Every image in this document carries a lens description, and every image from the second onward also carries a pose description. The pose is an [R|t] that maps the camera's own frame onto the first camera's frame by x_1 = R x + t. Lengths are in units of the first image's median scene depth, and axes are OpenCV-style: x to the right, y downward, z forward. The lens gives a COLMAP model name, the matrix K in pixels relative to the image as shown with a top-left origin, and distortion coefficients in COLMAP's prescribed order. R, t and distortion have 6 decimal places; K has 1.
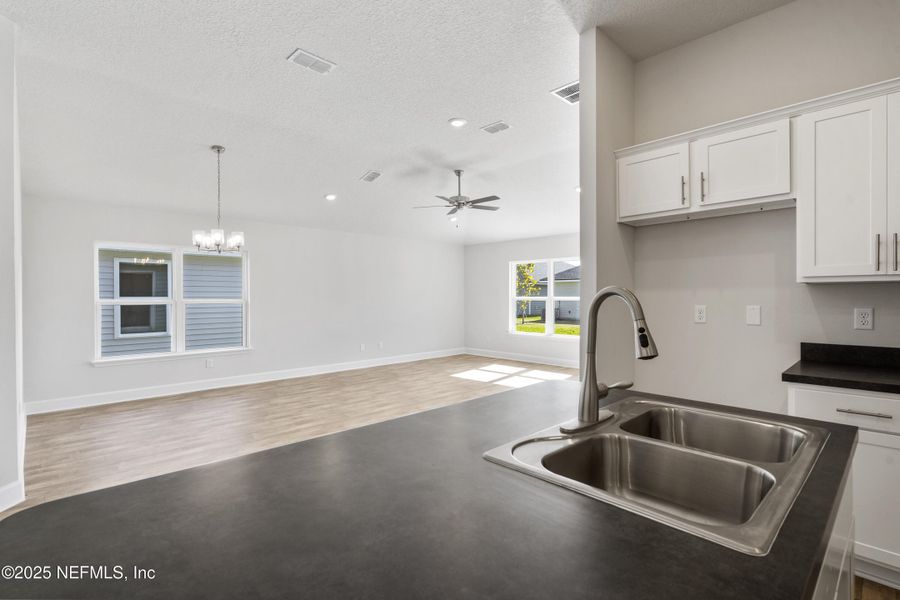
lens RADIAL K [[420.2, 0, 443.6], [0, 420.2, 302.6], [0, 0, 1]] dist [0.000491, 0.000277]
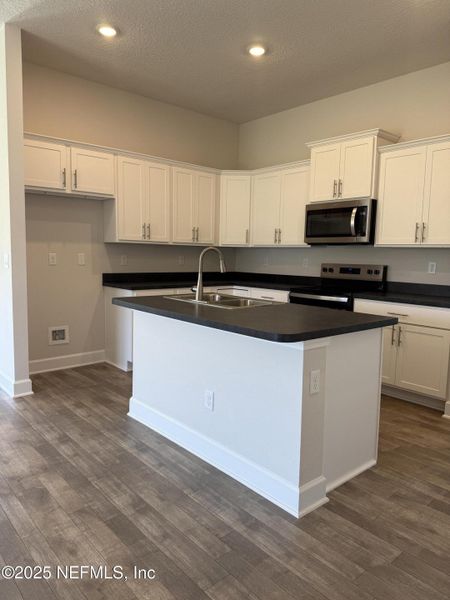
lens RADIAL K [[420.9, 0, 223.4], [0, 420.9, 298.6], [0, 0, 1]] dist [0.053836, -0.057332]
pose [[0.054951, -0.101745, 0.993292, -0.675959], [-0.009340, 0.994699, 0.102405, 0.005415], [-0.998445, -0.014905, 0.053709, 0.226943]]
